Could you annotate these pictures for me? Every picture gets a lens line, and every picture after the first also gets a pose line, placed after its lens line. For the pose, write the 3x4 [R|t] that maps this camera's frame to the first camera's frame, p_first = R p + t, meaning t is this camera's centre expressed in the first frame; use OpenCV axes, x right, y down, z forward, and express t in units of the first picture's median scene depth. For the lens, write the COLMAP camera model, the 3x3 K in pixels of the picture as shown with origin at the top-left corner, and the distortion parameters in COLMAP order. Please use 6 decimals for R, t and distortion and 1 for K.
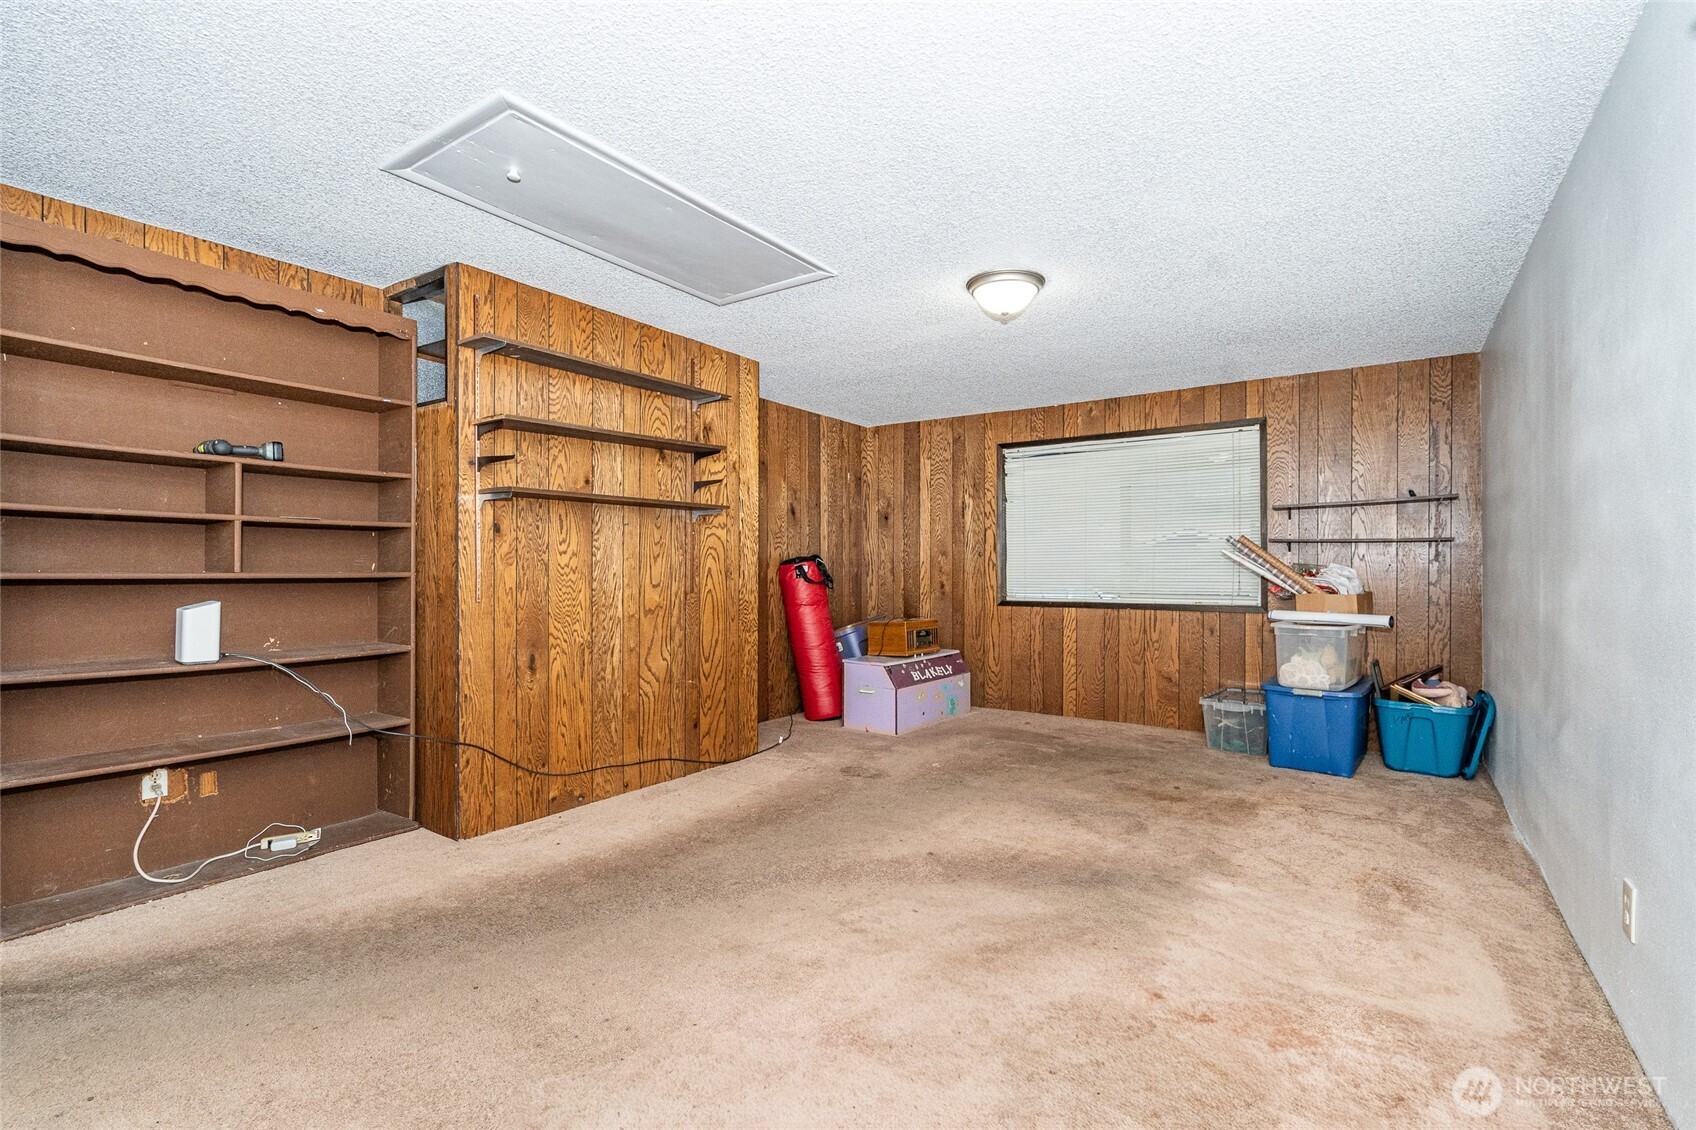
lens RADIAL K [[777.1, 0, 879.2], [0, 777.1, 567.8], [0, 0, 1]] dist [-0.000005, 0.000315]
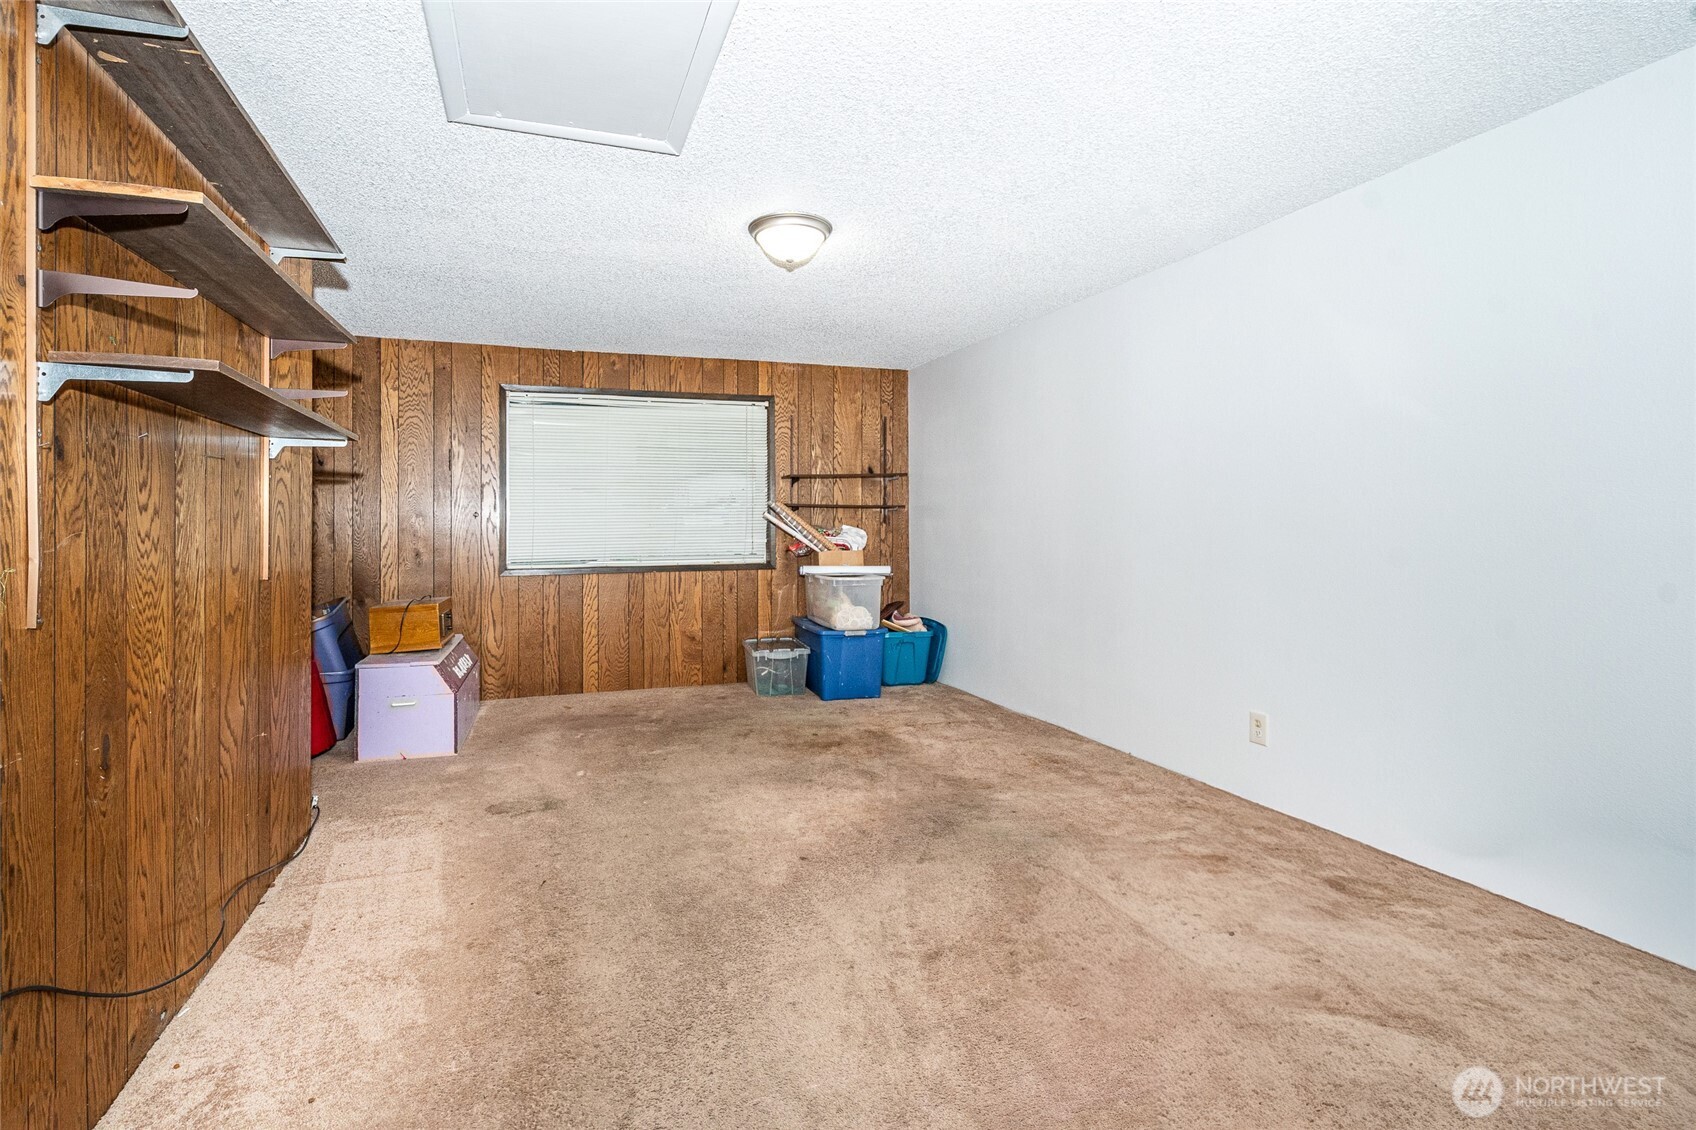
lens RADIAL K [[777.1, 0, 799.3], [0, 777.1, 521.1], [0, 0, 1]] dist [-0.000005, 0.000315]
pose [[0.615506, 0.000579, 0.788132, -0.445336], [0.006602, 0.999961, -0.005890, -0.005248], [-0.788105, 0.008829, 0.615478, 0.327828]]
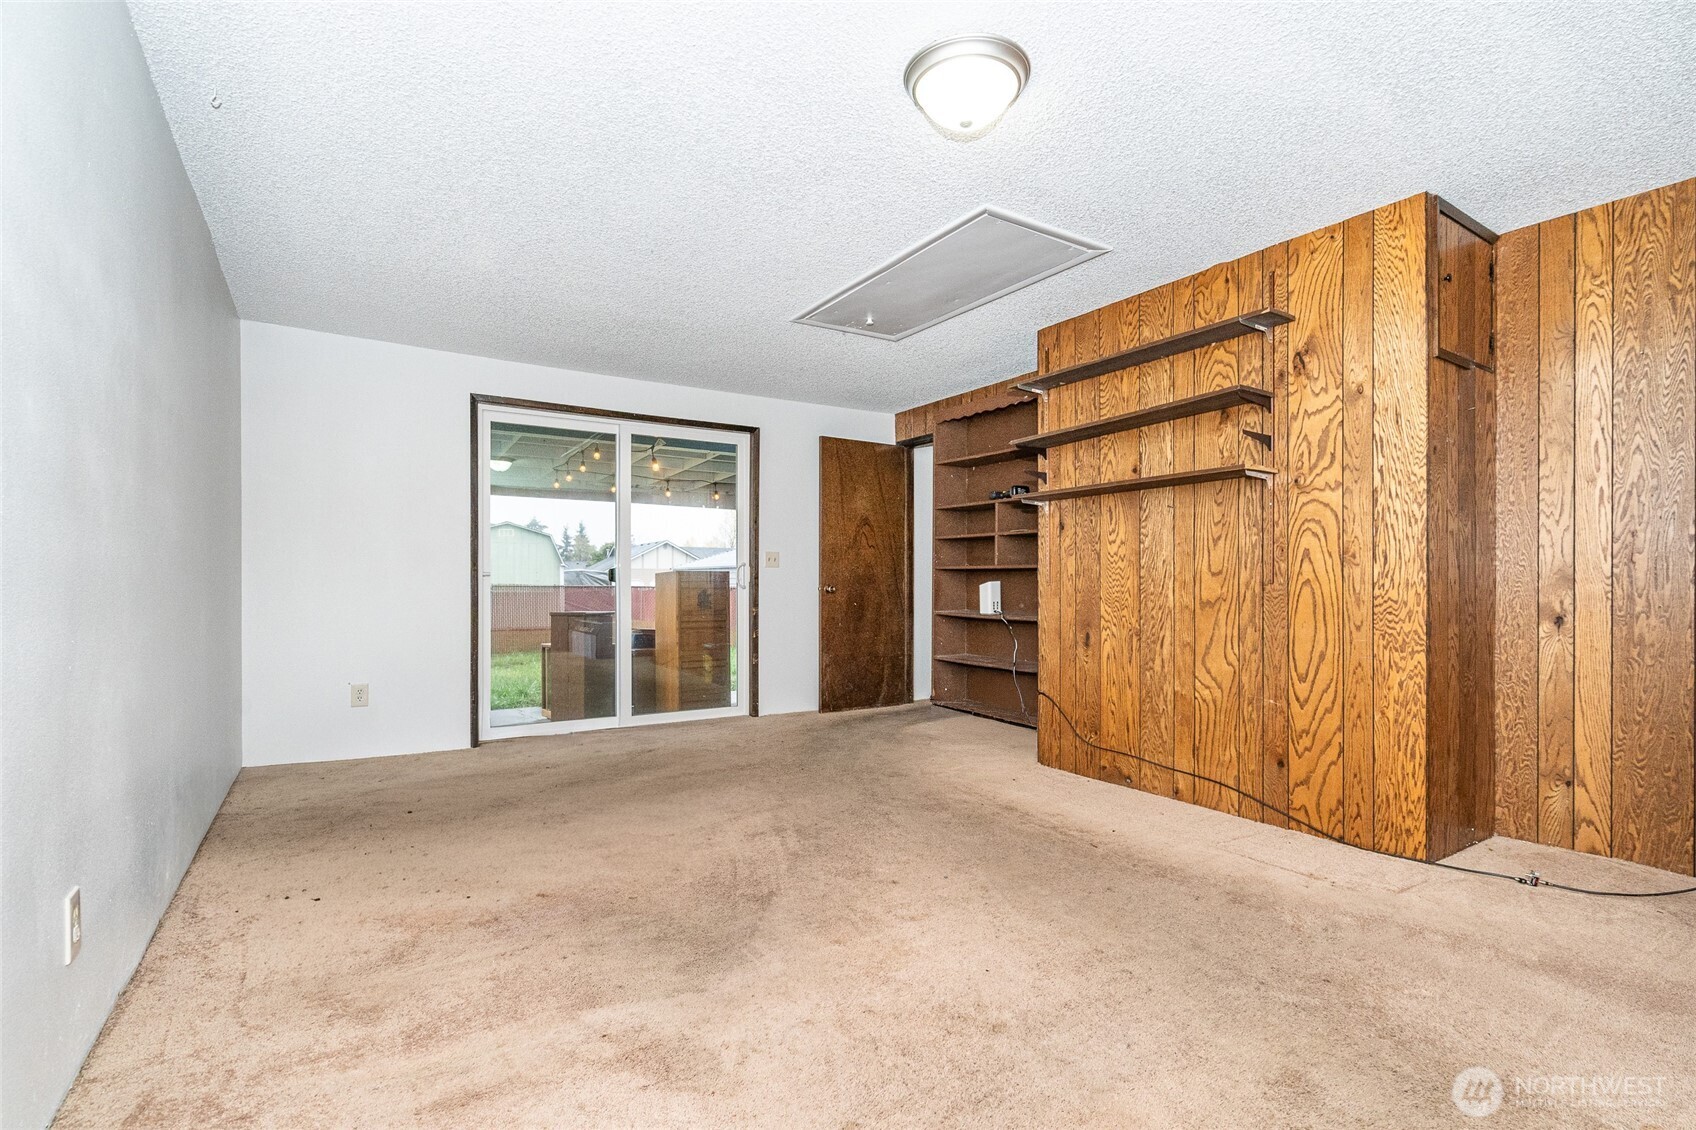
lens RADIAL K [[777.1, 0, 843.9], [0, 777.1, 581.4], [0, 0, 1]] dist [-0.000005, 0.000315]
pose [[-0.398250, -0.005040, -0.917263, 0.603540], [-0.001519, 0.999987, -0.004835, 0.033784], [0.917276, -0.000533, -0.398252, 0.906378]]
